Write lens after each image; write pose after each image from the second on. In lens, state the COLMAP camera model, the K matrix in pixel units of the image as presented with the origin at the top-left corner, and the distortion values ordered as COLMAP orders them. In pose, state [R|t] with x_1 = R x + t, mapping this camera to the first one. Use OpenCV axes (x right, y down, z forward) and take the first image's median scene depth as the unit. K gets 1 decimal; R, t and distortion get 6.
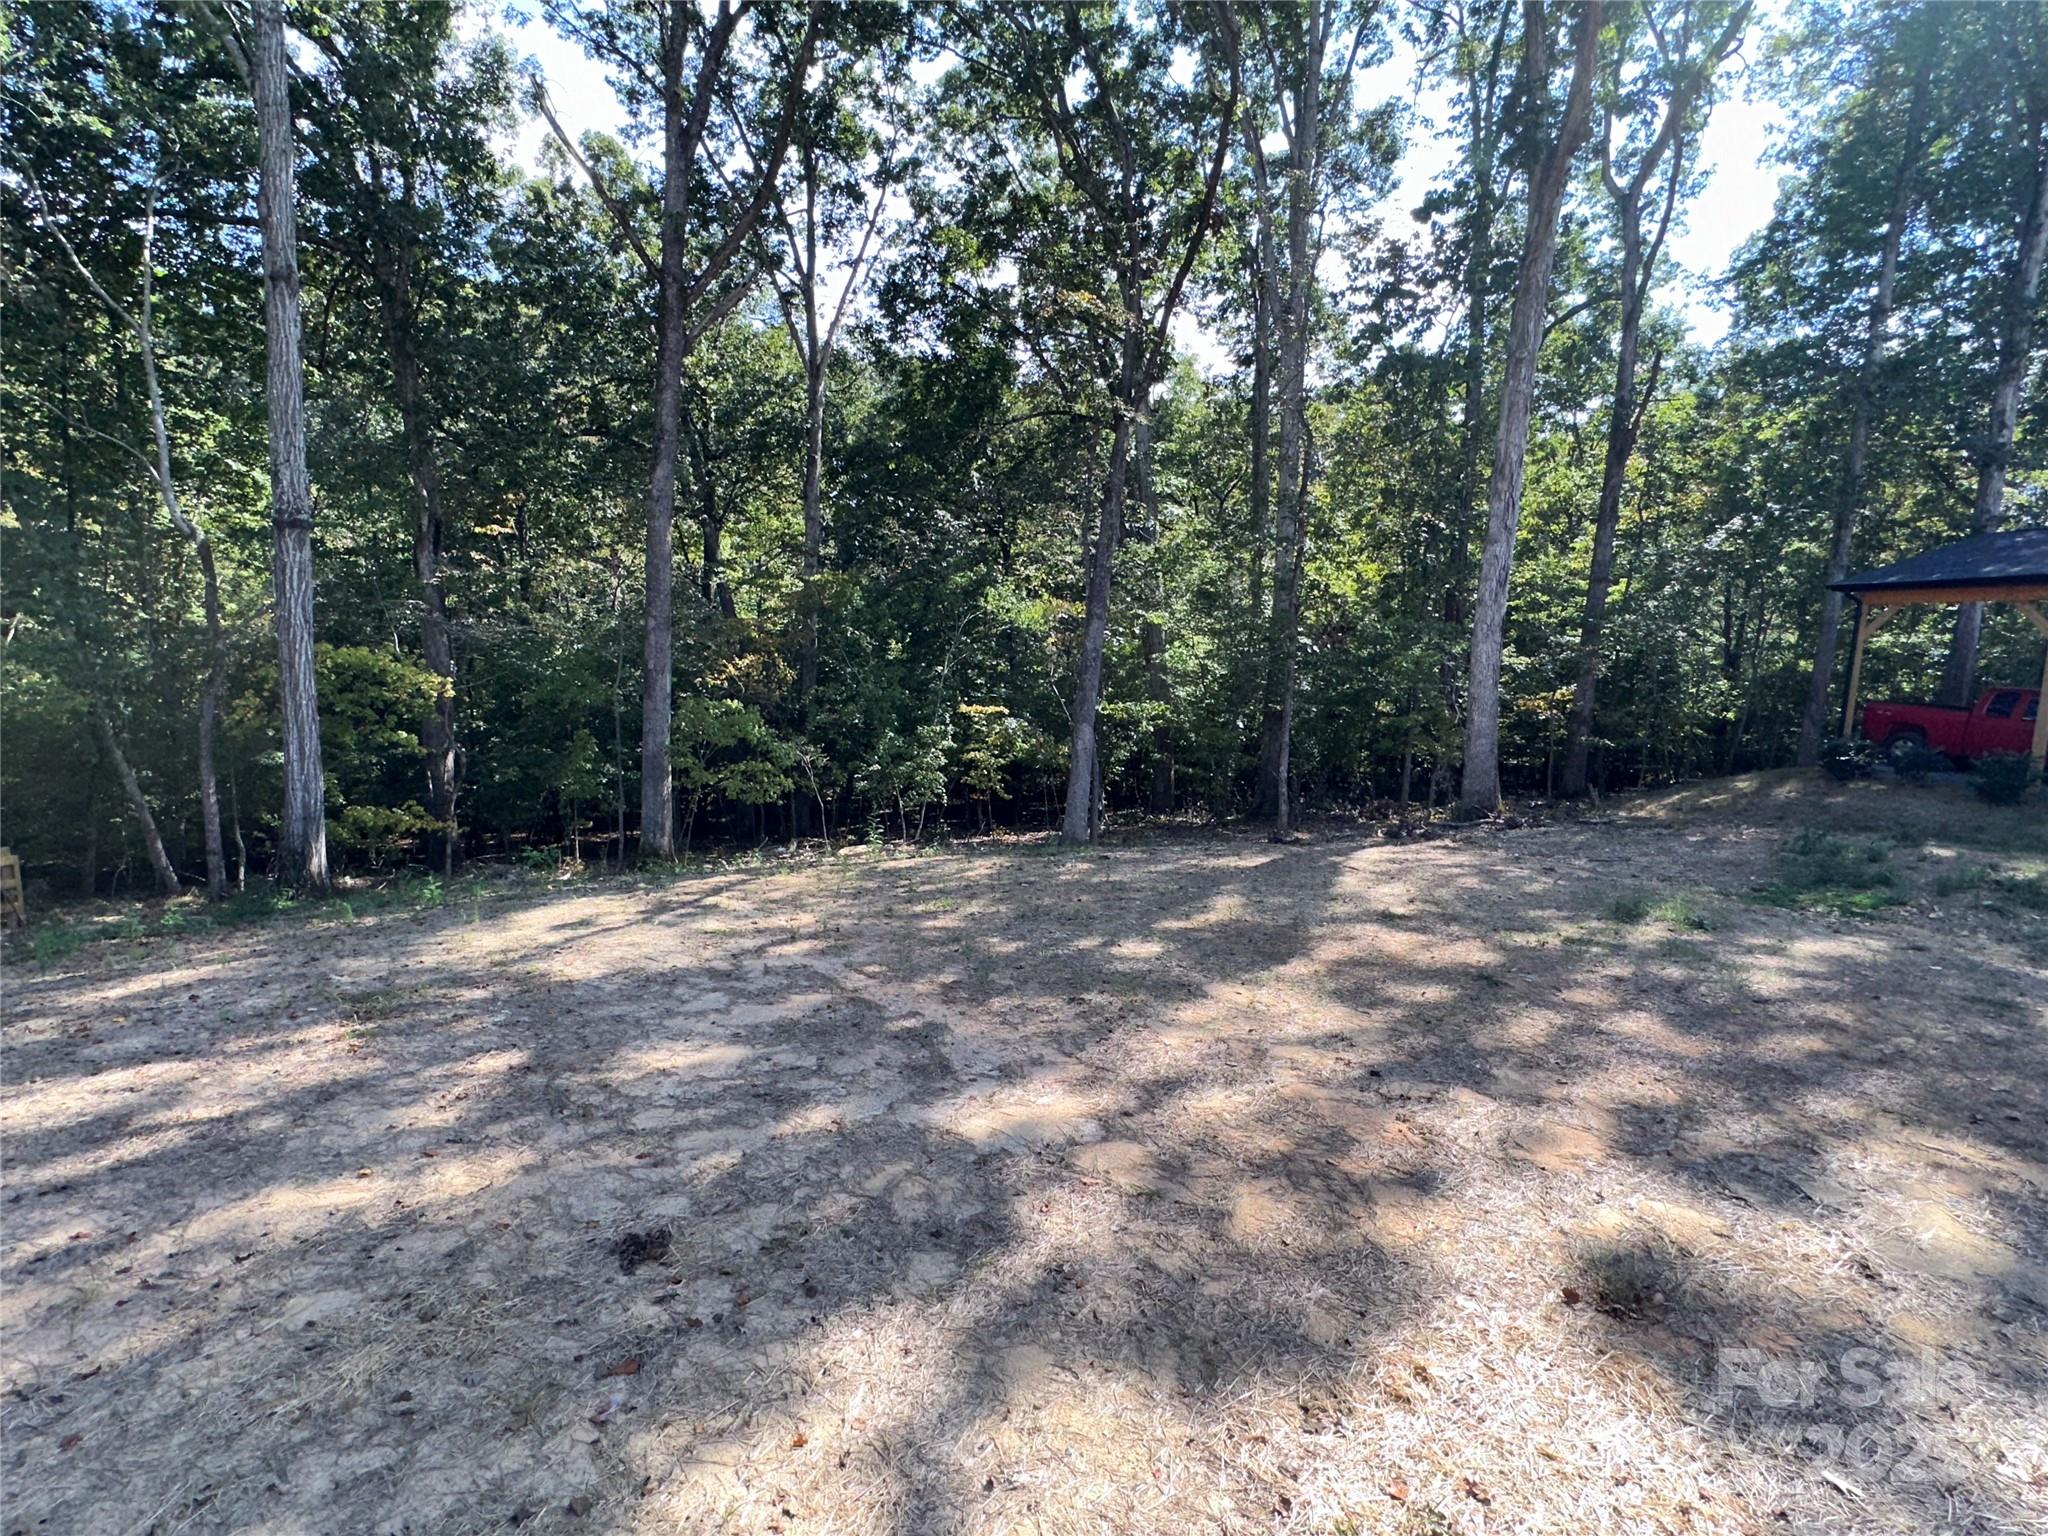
lens RADIAL K [[1037.9, 0, 1021.8], [0, 1037.9, 770.3], [0, 0, 1]] dist [-0.006848, 0.001332]
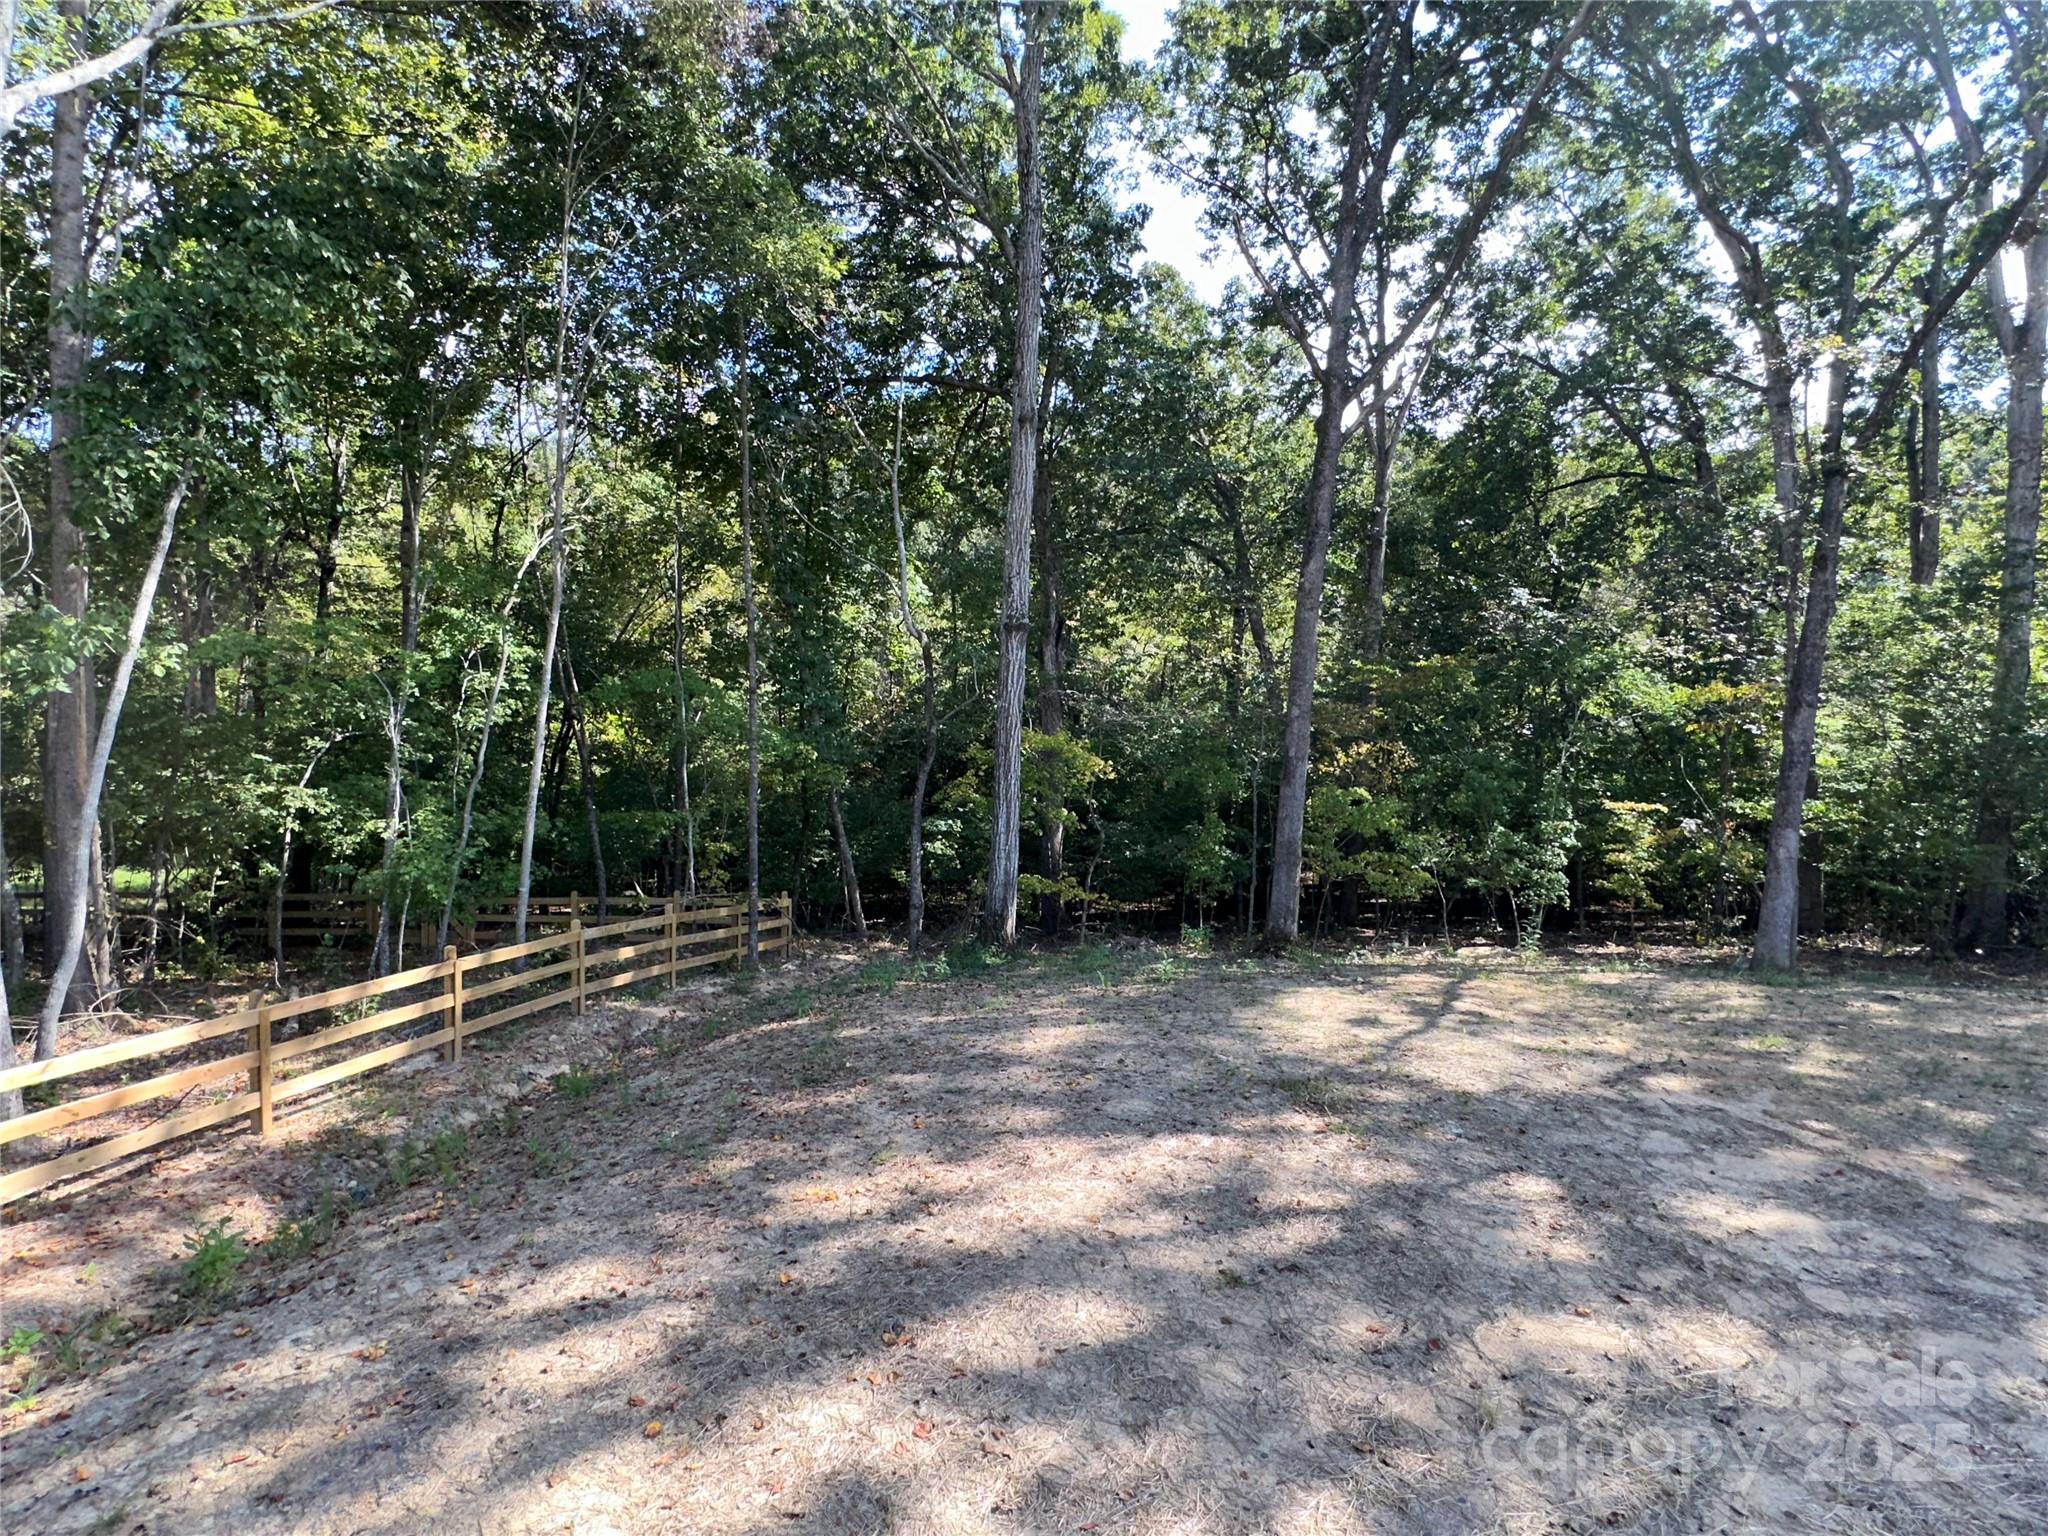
lens RADIAL K [[1037.9, 0, 1022.2], [0, 1037.9, 763.3], [0, 0, 1]] dist [-0.006848, 0.001332]
pose [[0.914695, 0.019844, -0.403658, -0.379208], [-0.053150, 0.996025, -0.071474, -0.009127], [0.400635, 0.086831, 0.912114, -0.059668]]
